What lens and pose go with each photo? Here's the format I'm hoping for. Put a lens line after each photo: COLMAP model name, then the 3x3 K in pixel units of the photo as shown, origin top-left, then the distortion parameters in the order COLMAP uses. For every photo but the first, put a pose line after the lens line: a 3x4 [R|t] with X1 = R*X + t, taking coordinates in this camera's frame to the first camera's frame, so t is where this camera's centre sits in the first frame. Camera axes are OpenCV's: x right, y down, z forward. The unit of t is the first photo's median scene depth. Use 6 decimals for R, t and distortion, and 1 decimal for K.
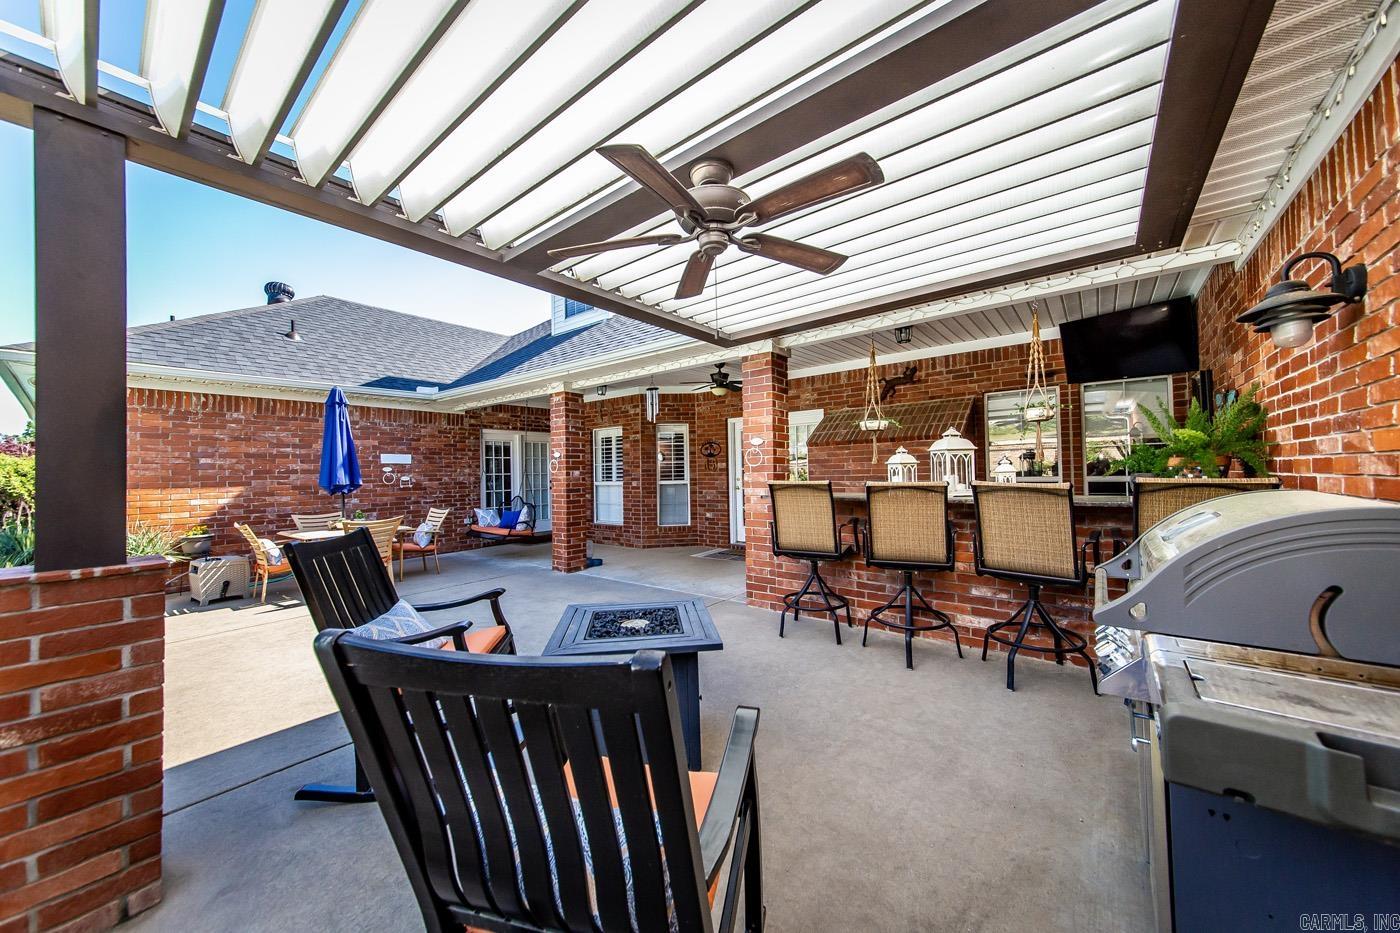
lens RADIAL K [[490.1, 0, 704.3], [0, 490.1, 462.4], [0, 0, 1]] dist [0.006943, 0.000009]
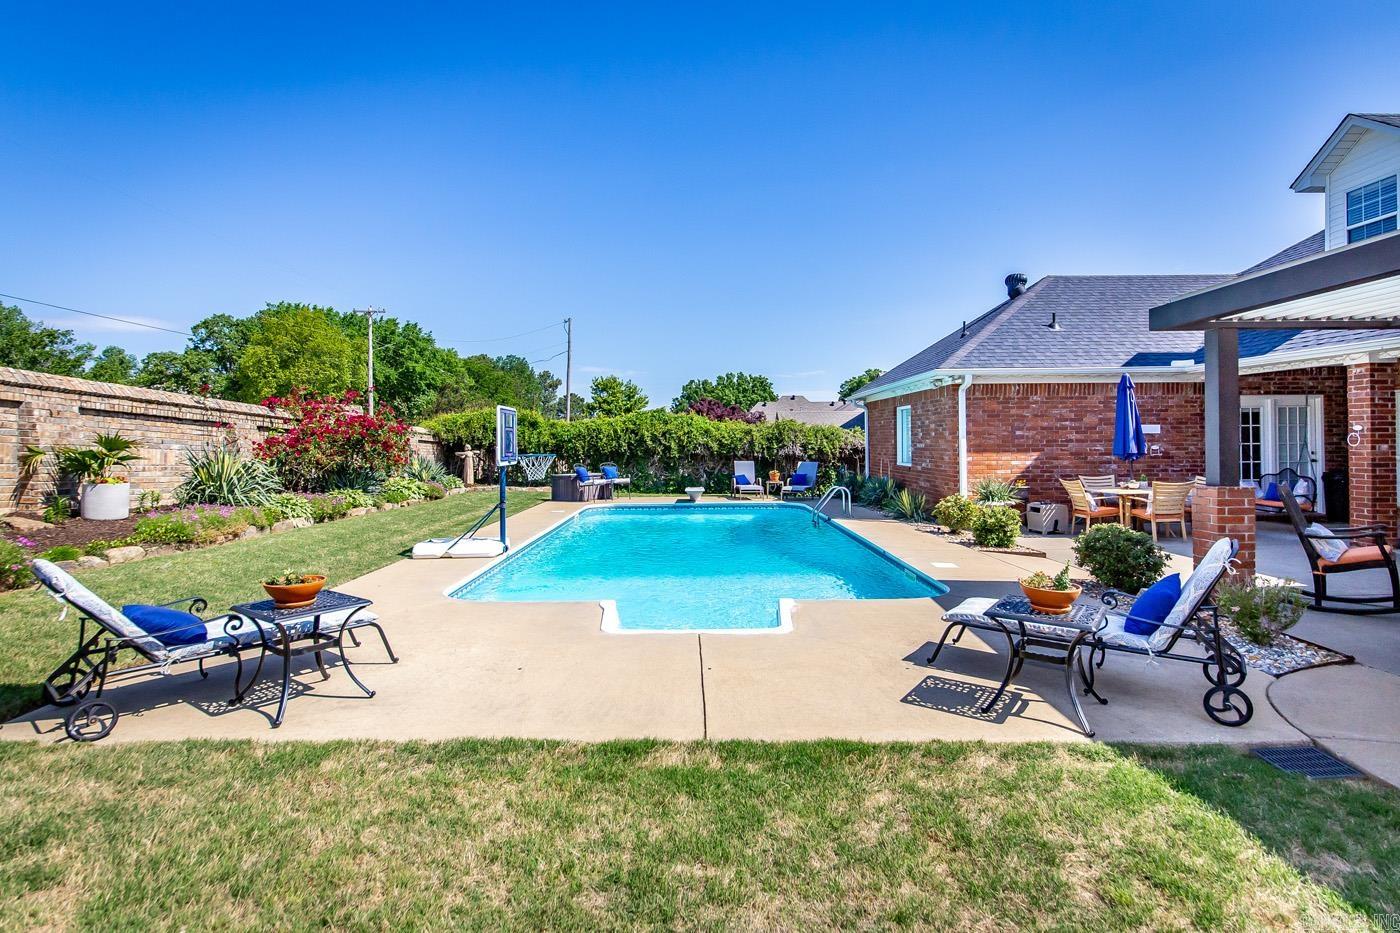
lens RADIAL K [[750.0, 0, 678.1], [0, 750.0, 433.0], [0, 0, 1]] dist [-0.000171, 0.001314]
pose [[0.612547, 0.005231, -0.790417, 0.051230], [0.014924, 0.999723, 0.018181, -0.052407], [0.790293, -0.022933, 0.612300, -0.980475]]
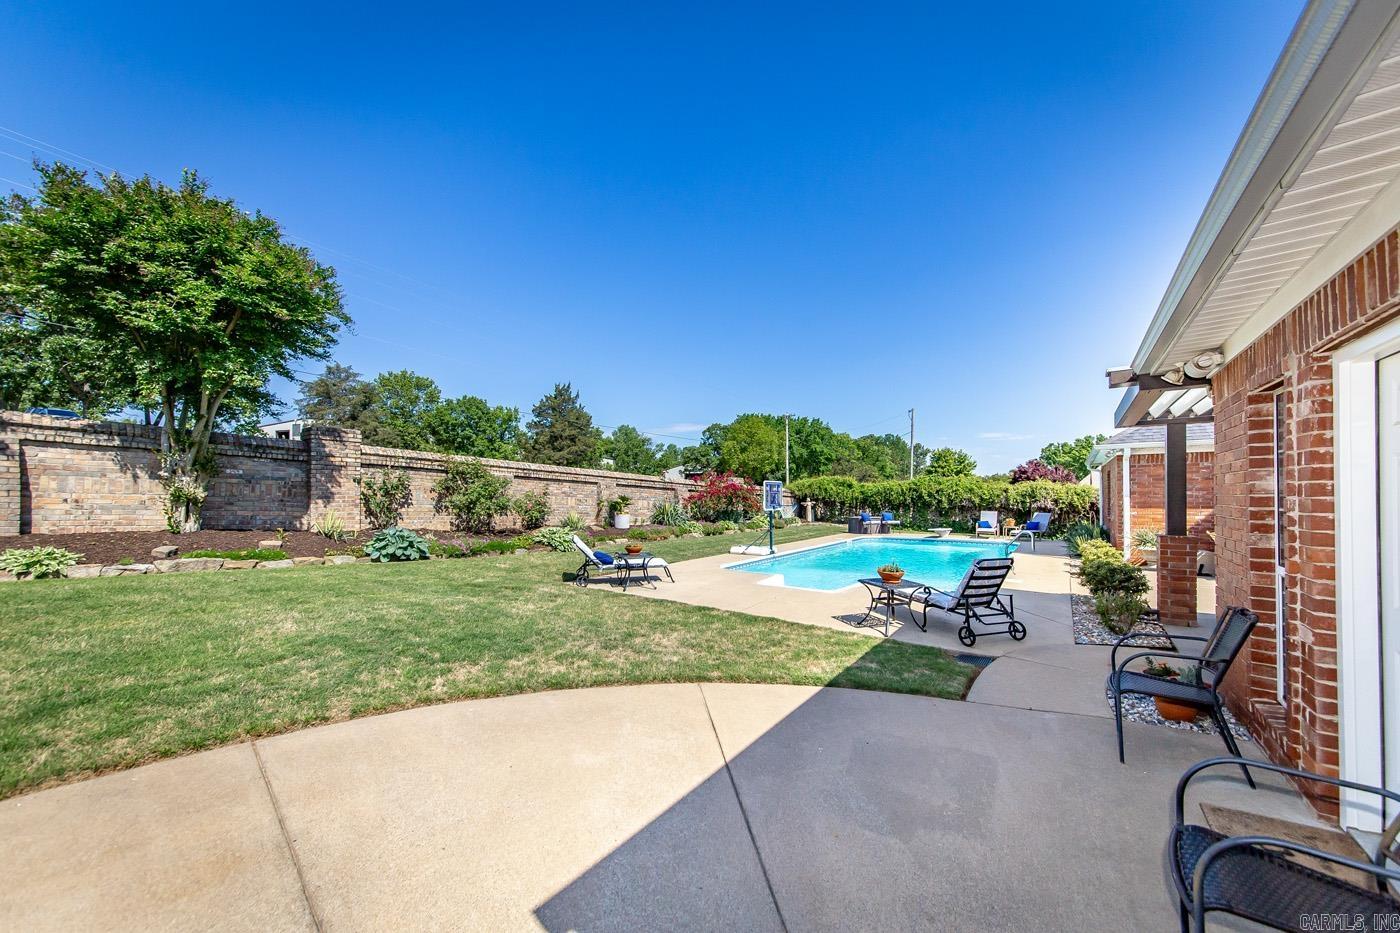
lens RADIAL K [[490.1, 0, 659.3], [0, 490.1, 499.6], [0, 0, 1]] dist [0.006943, 0.000009]
pose [[-0.008740, 0.025269, -0.999642, 0.658662], [0.029650, 0.999248, 0.025000, -0.072489], [0.999522, -0.029421, -0.009483, -0.747097]]
